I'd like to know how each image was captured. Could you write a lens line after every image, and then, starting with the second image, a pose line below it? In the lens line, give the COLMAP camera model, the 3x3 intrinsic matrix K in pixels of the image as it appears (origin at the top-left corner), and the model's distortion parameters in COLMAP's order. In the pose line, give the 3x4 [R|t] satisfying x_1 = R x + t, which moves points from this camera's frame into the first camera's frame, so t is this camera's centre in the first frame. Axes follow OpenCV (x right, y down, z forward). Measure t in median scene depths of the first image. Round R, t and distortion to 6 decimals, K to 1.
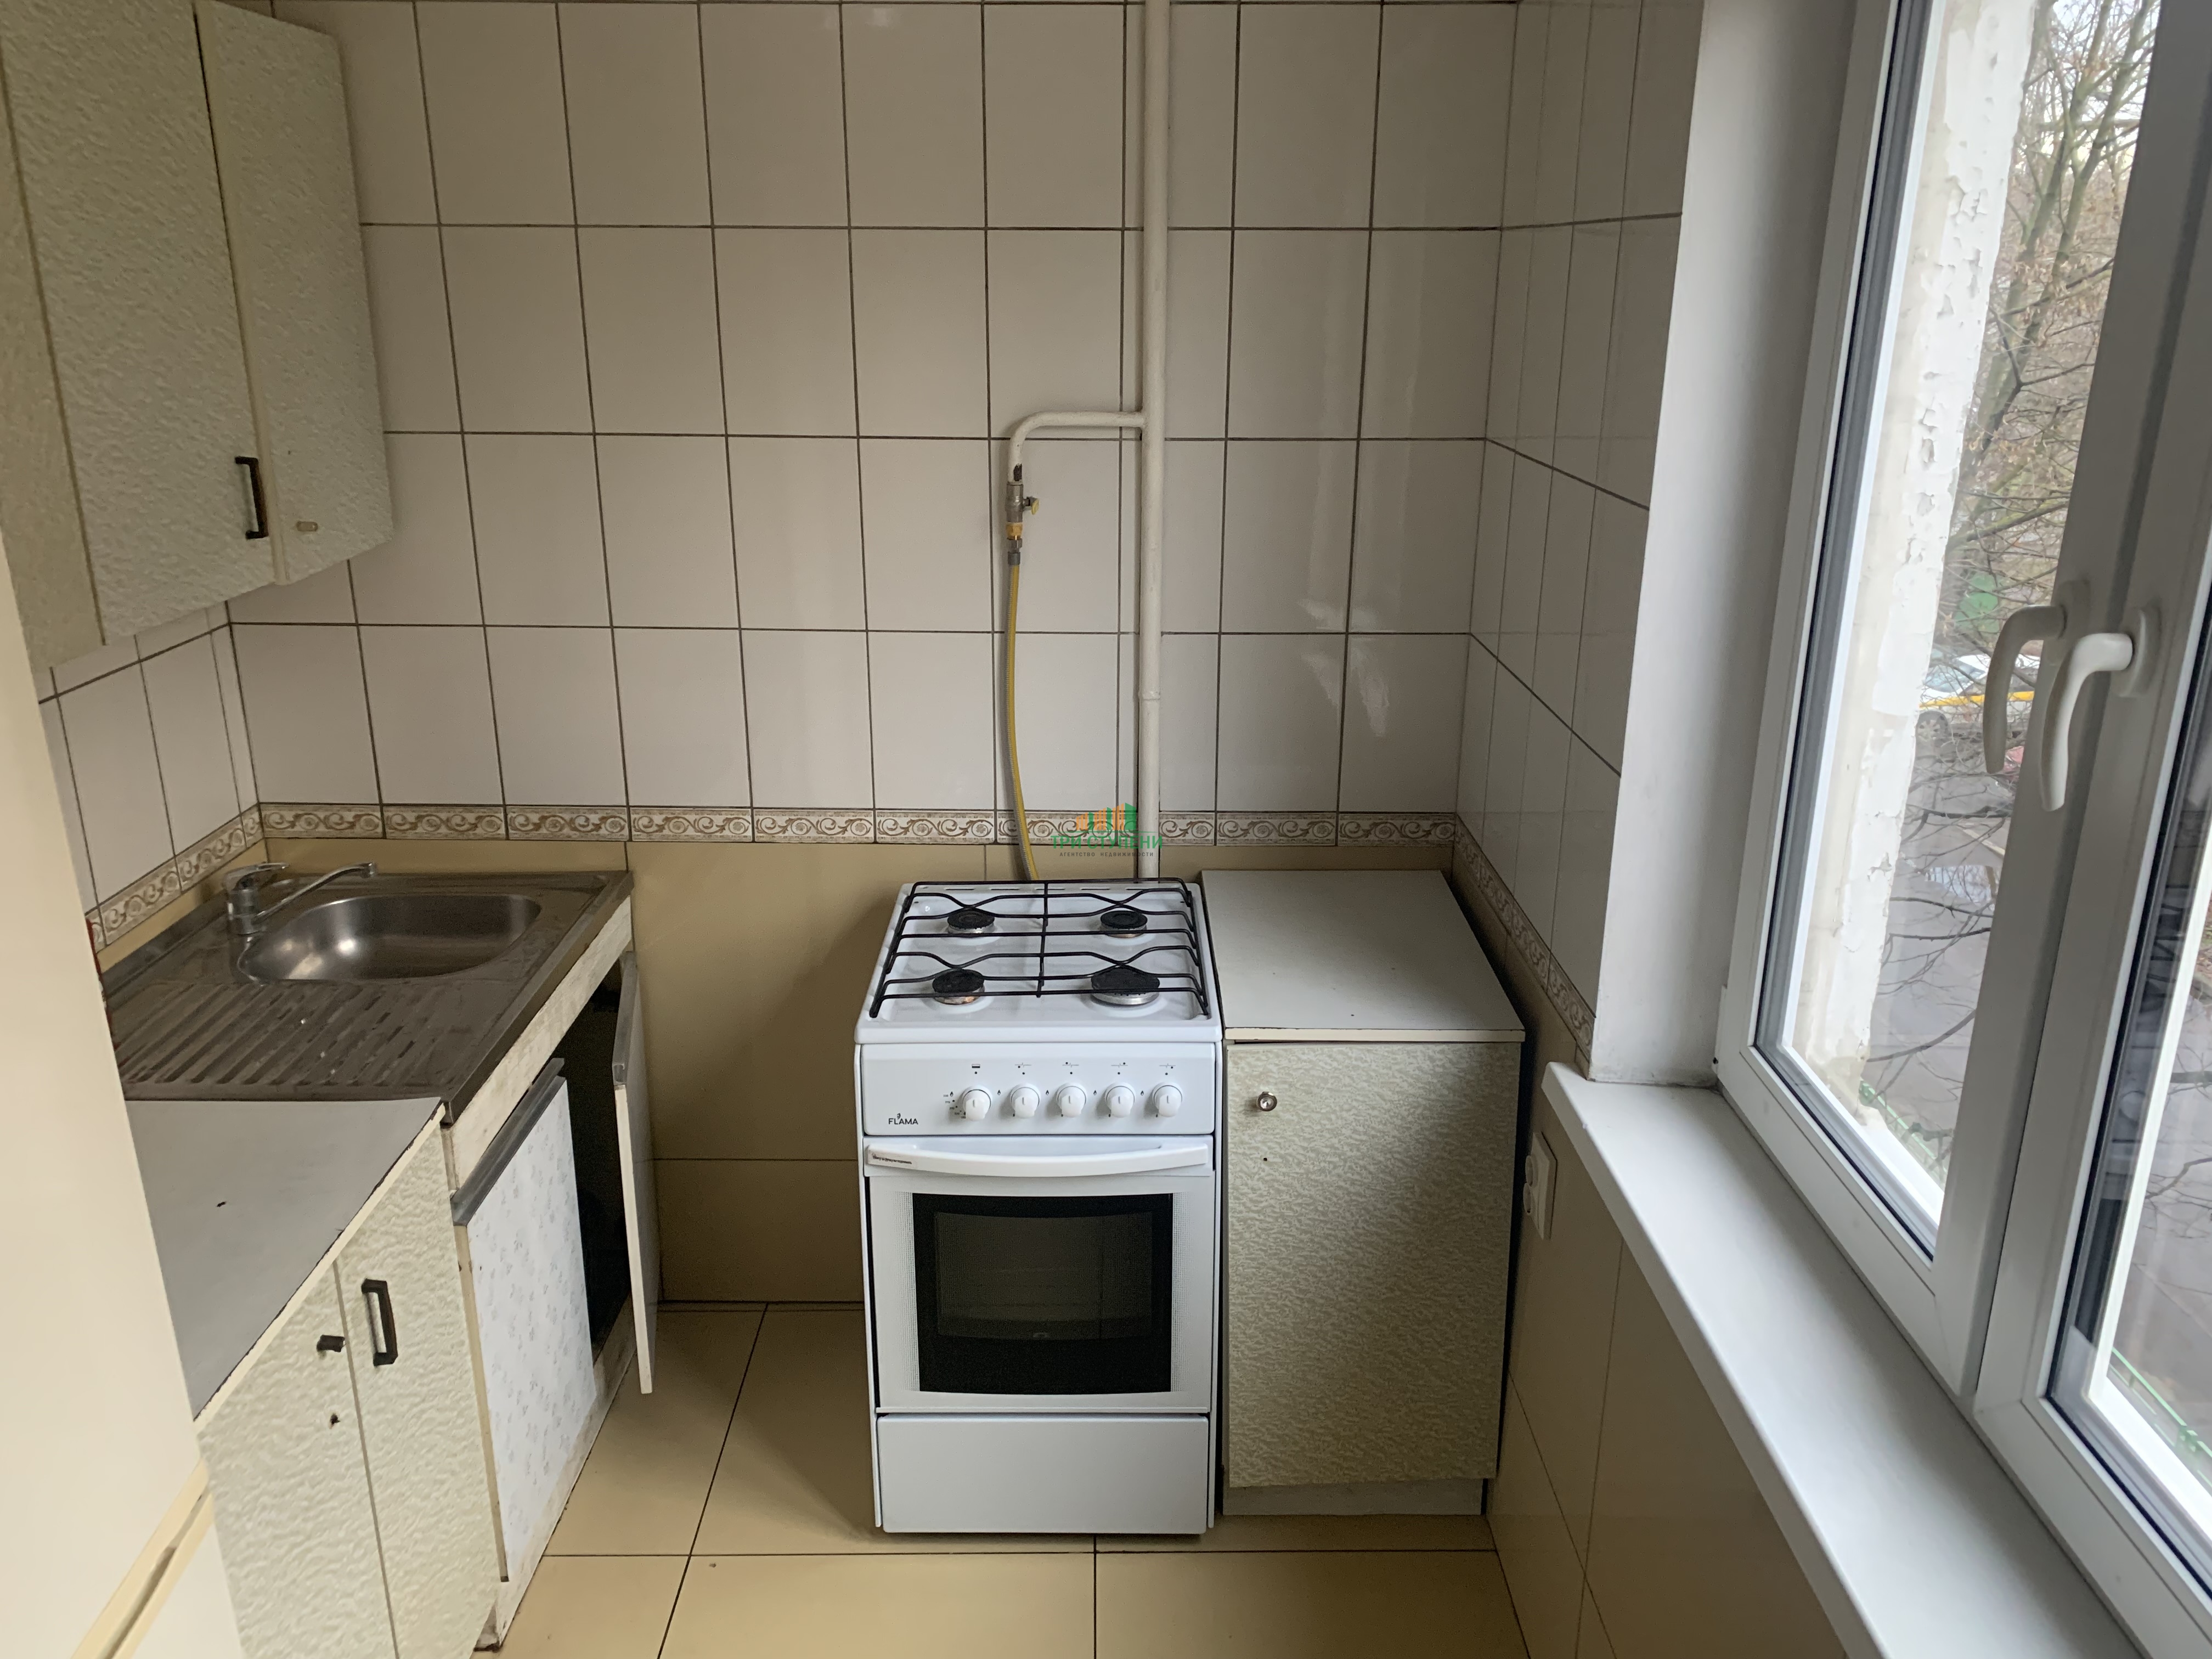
lens RADIAL K [[1690.2, 0, 1099.3], [0, 1690.2, 818.6], [0, 0, 1]] dist [0.130074, -0.334996]
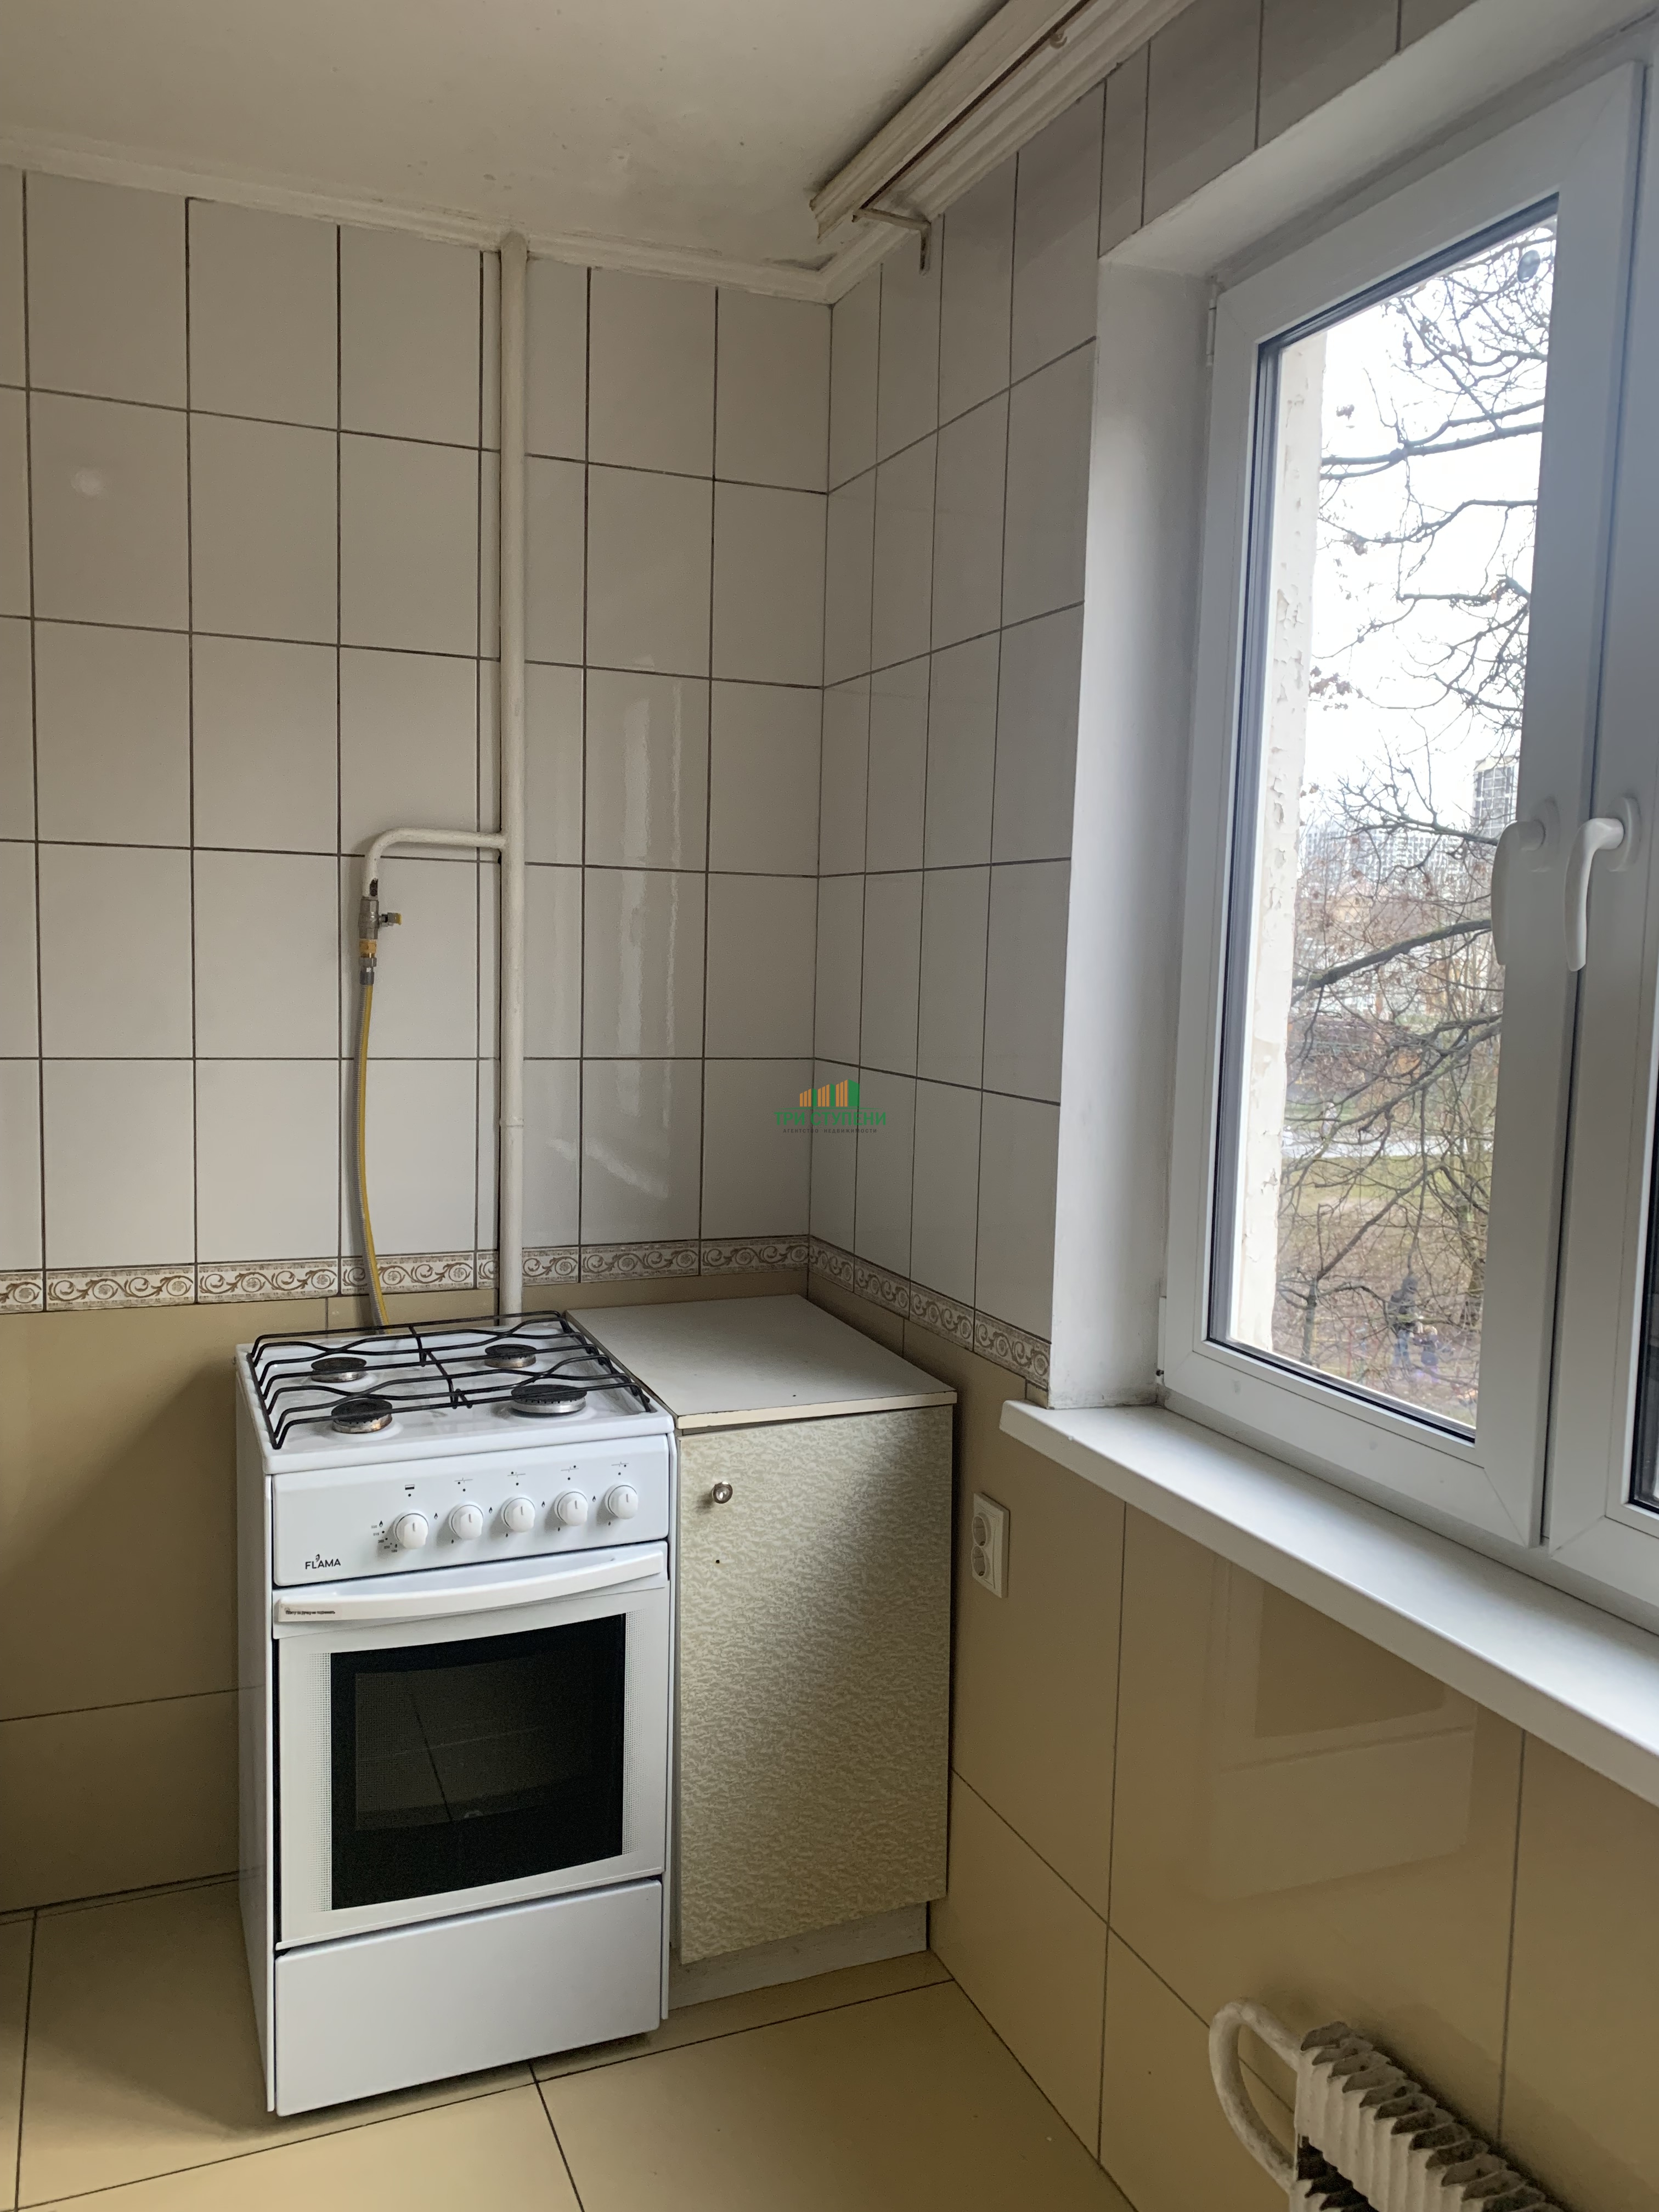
lens RADIAL K [[1707.4, 0, 829.5], [0, 1707.4, 1106.0], [0, 0, 1]] dist [0.061610, -0.071359]
pose [[0.921434, -0.016128, 0.388201, -0.198297], [0.097879, 0.976550, -0.191755, 0.133545], [-0.376005, 0.214686, 0.901405, 0.059466]]
